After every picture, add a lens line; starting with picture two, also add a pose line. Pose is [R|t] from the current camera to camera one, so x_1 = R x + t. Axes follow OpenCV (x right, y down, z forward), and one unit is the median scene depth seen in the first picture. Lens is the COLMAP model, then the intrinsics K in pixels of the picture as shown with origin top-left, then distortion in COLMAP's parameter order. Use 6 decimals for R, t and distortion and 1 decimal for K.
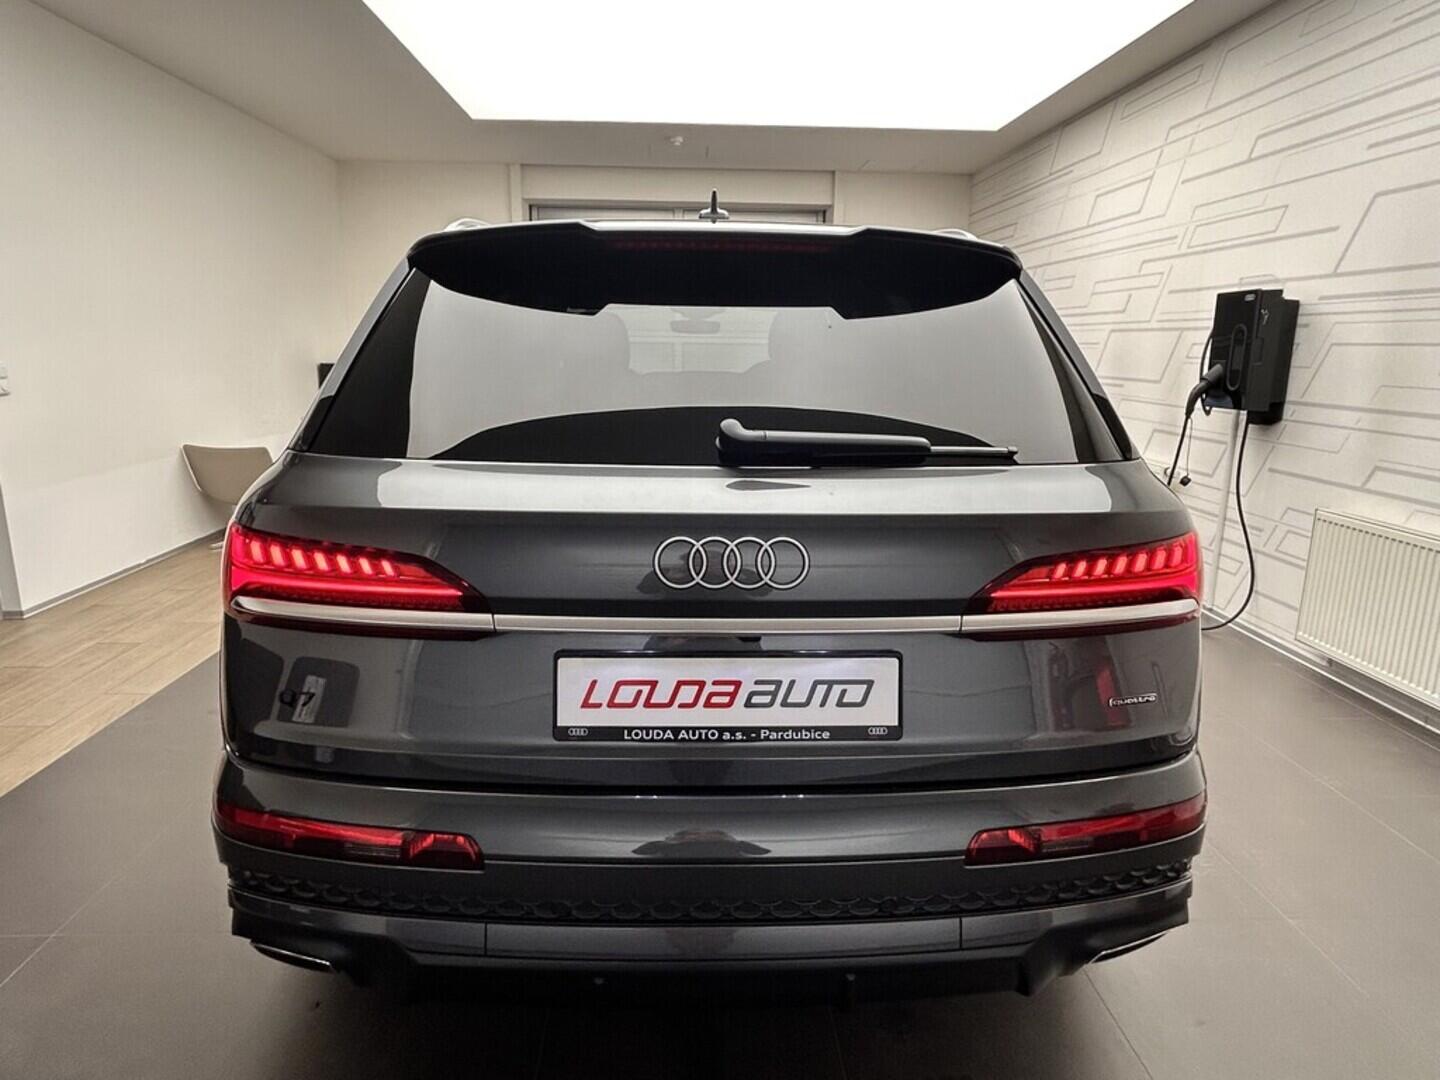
lens RADIAL K [[878.5, 0, 720.0], [0, 878.5, 540.0], [0, 0, 1]] dist [-0.022598, 0.013394]
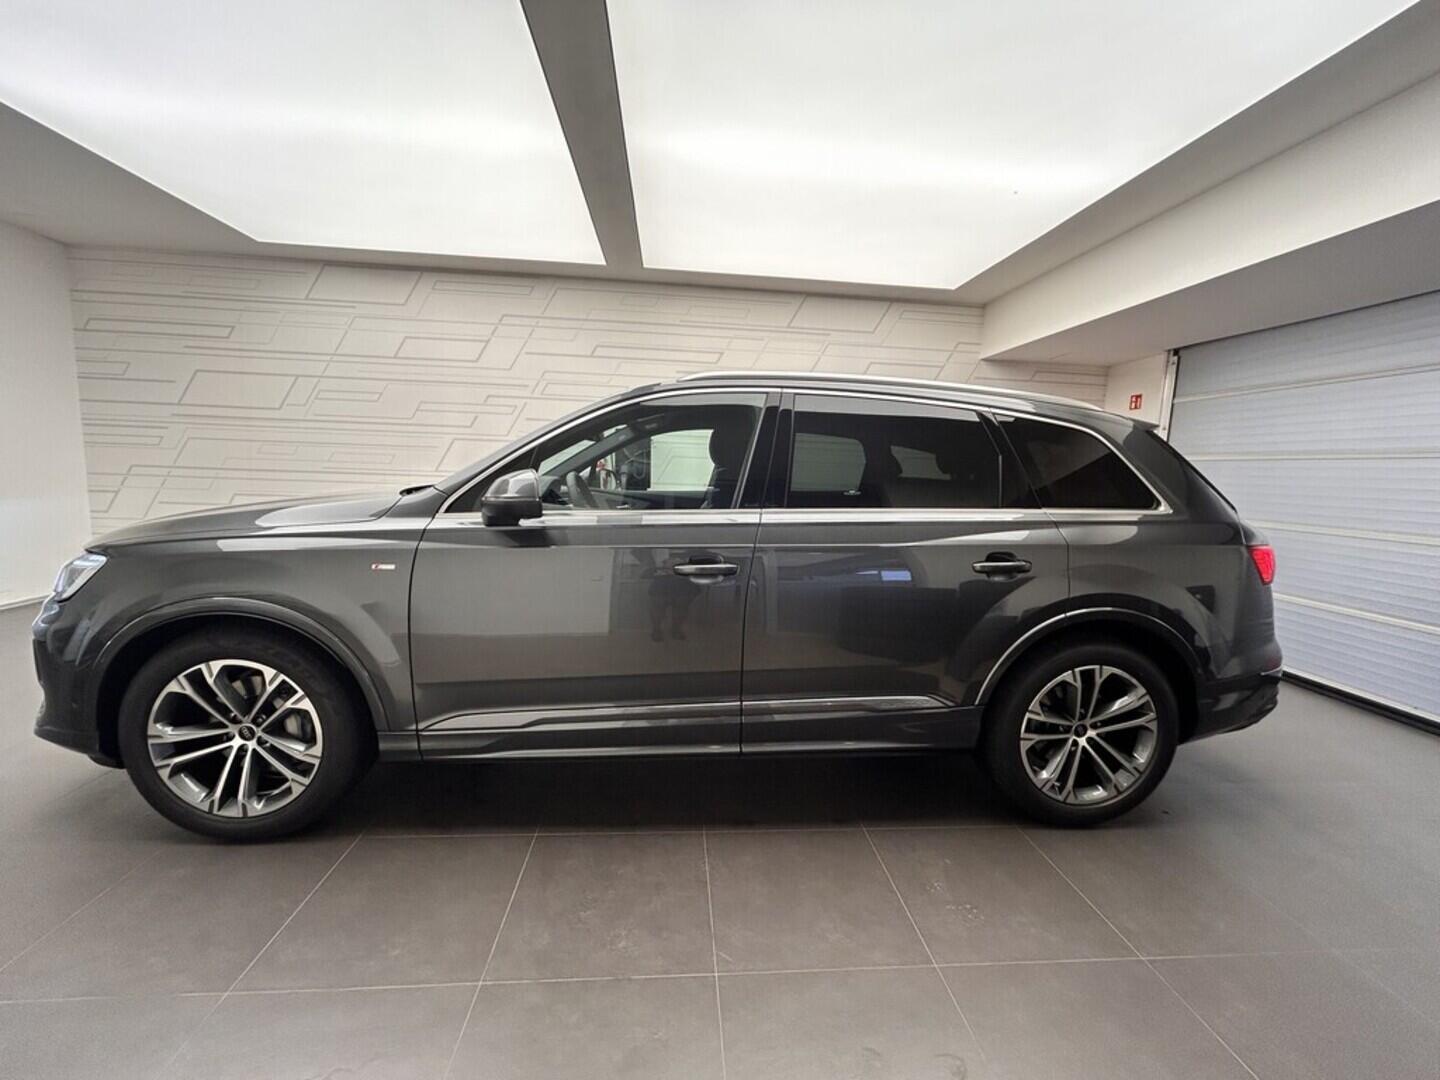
lens RADIAL K [[582.0, 0, 720.0], [0, 582.0, 540.0], [0, 0, 1]] dist [-0.009544, 0.000143]
pose [[-0.036539, -0.143049, 0.989041, -0.623796], [0.180683, 0.972445, 0.147324, -0.168722], [-0.982862, 0.184086, -0.009686, 0.735938]]
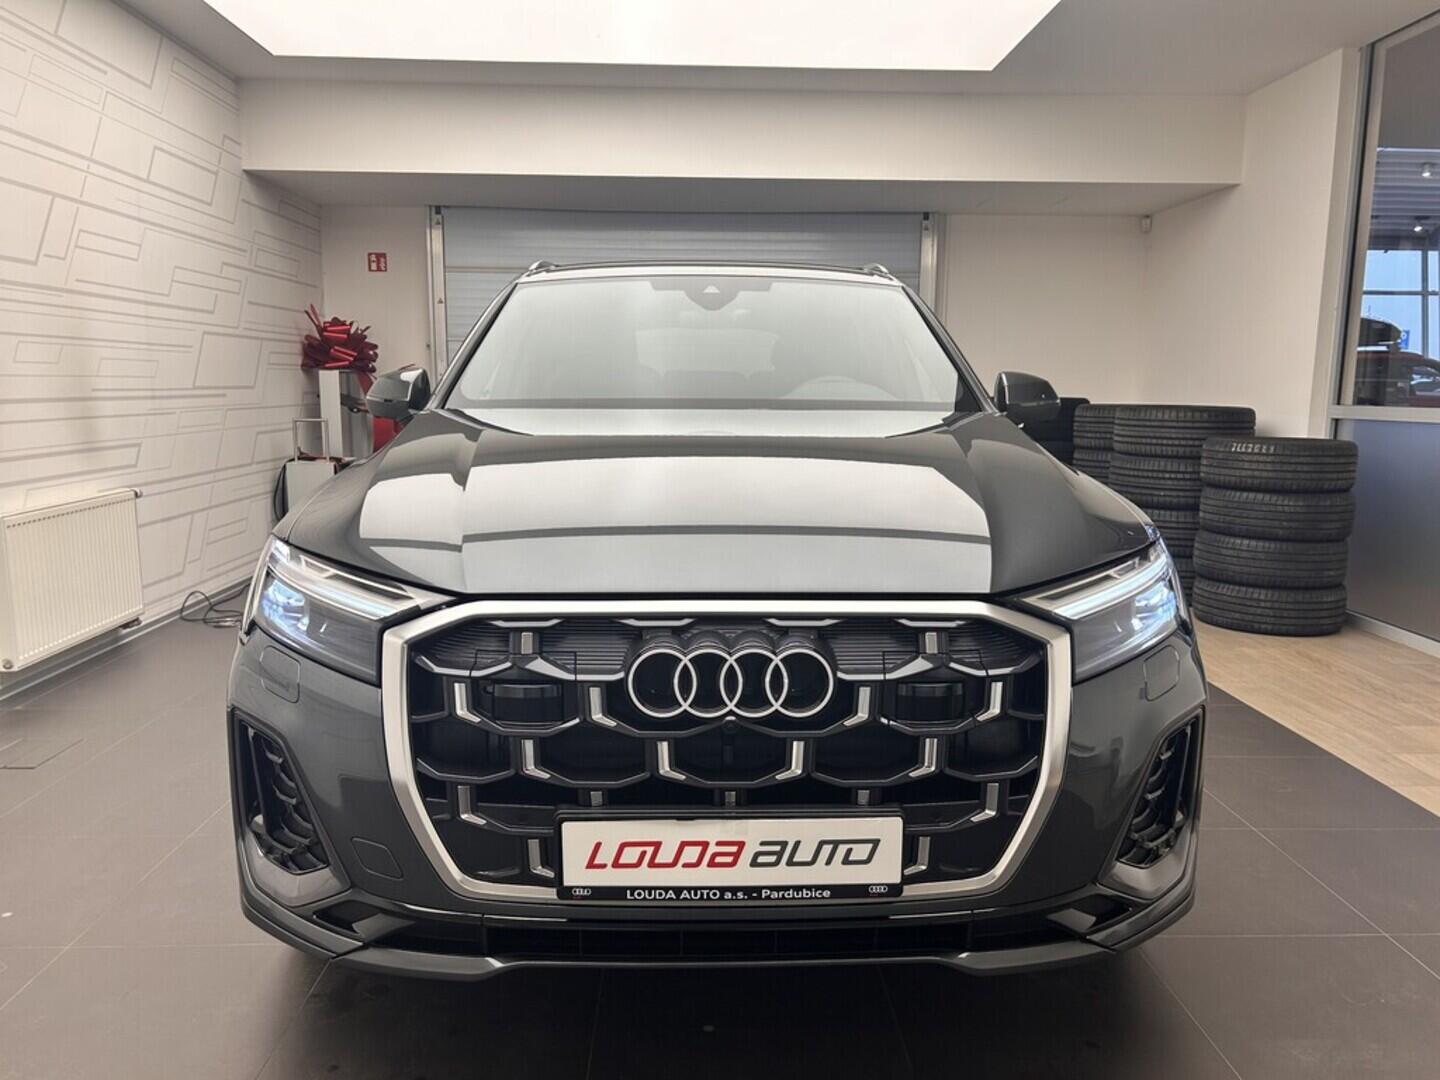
lens RADIAL K [[1068.3, 0, 722.2], [0, 1068.3, 550.3], [0, 0, 1]] dist [0.043247, -0.053226]
pose [[-0.999344, -0.033468, 0.013820, -0.045150], [-0.026022, 0.929235, 0.368572, -0.328238], [-0.025178, 0.367971, -0.929496, 1.551506]]
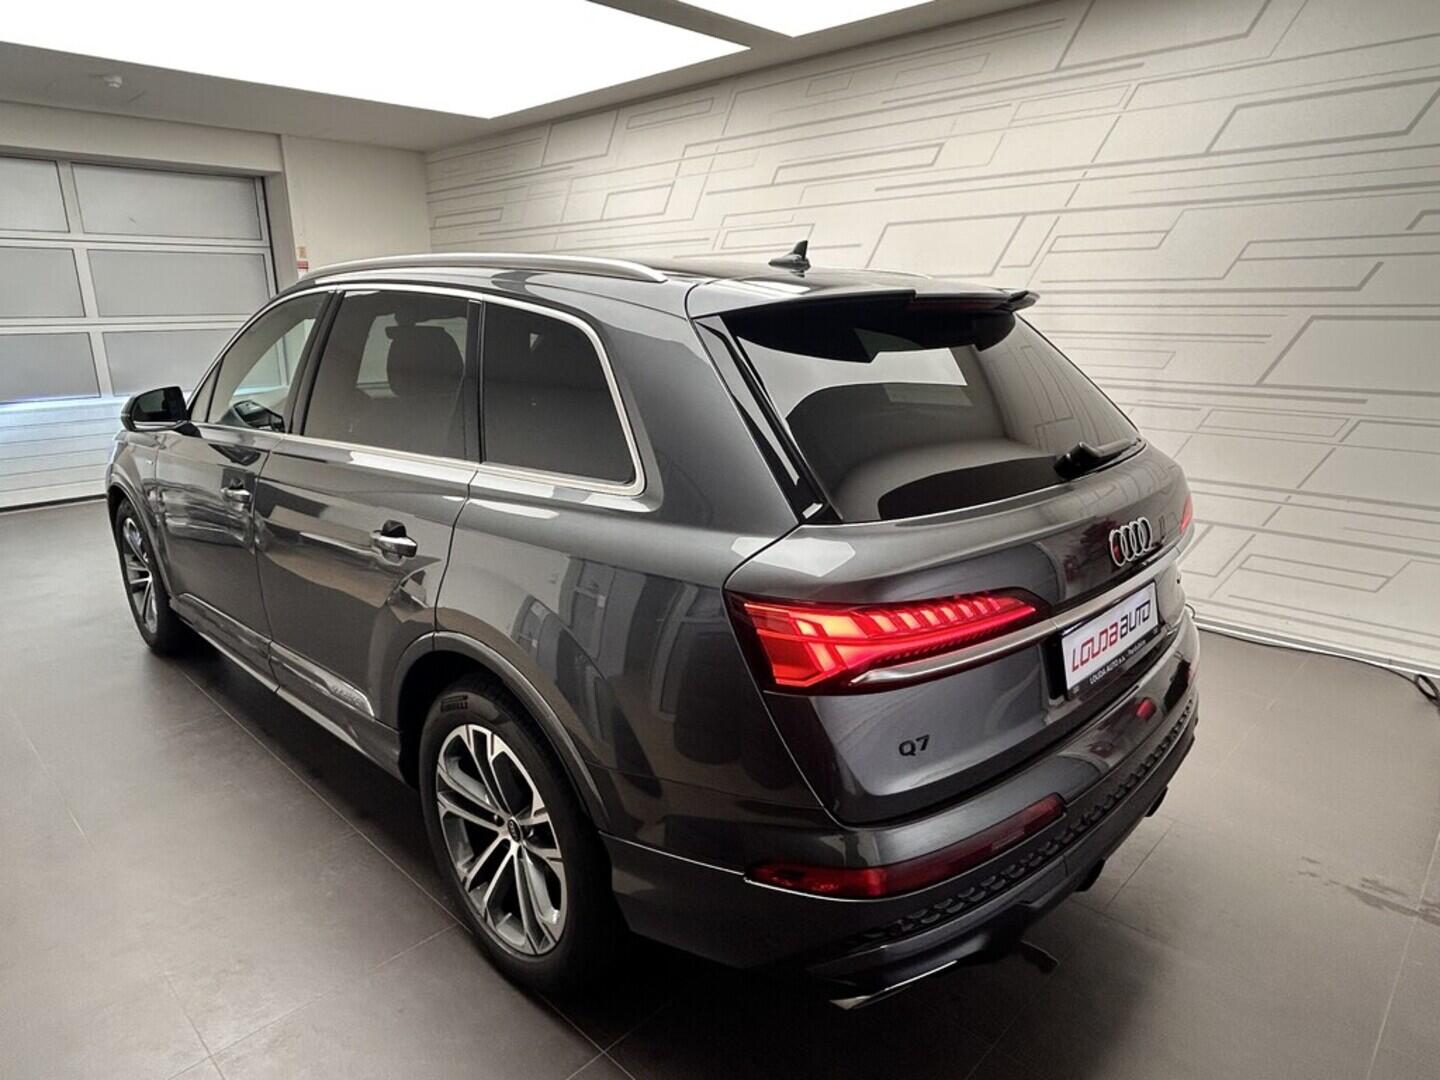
lens RADIAL K [[878.5, 0, 720.0], [0, 878.5, 540.0], [0, 0, 1]] dist [-0.022598, 0.013394]
pose [[0.723459, -0.193714, 0.662633, -0.370437], [0.166462, 0.980454, 0.104884, -0.062134], [-0.669998, 0.034424, 0.741564, 0.098802]]
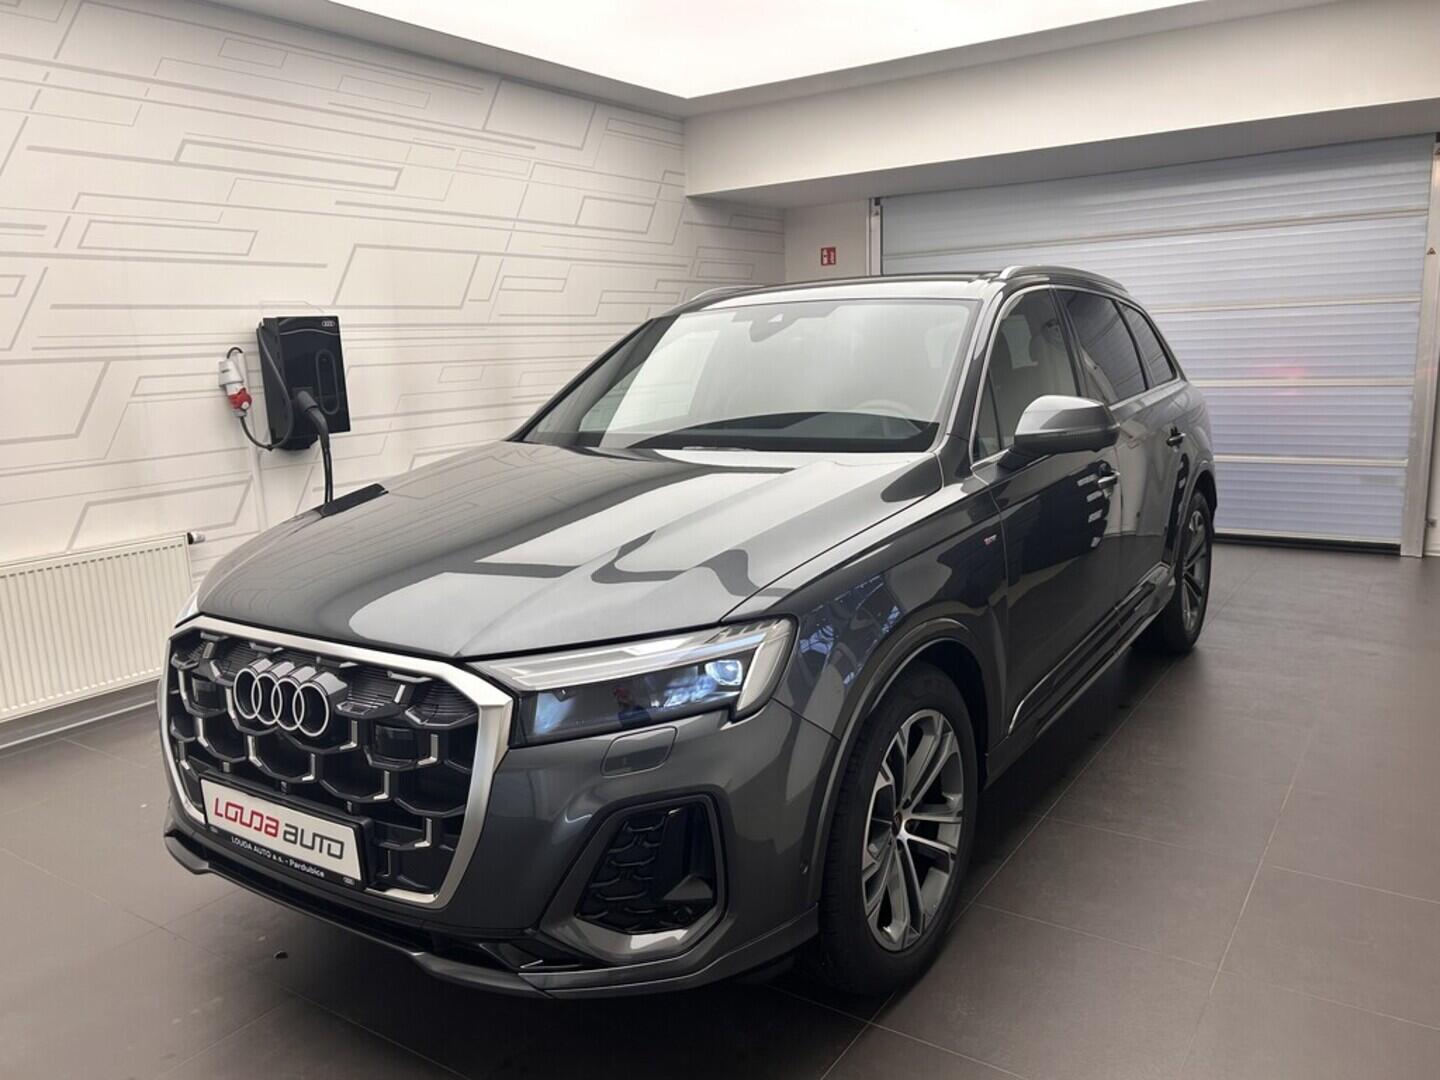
lens RADIAL K [[1068.3, 0, 722.2], [0, 1068.3, 550.3], [0, 0, 1]] dist [0.043247, -0.053226]
pose [[-0.800649, -0.109608, 0.589023, -0.447629], [0.149547, 0.915445, 0.373626, -0.363763], [-0.580170, 0.387230, -0.716558, 1.445521]]
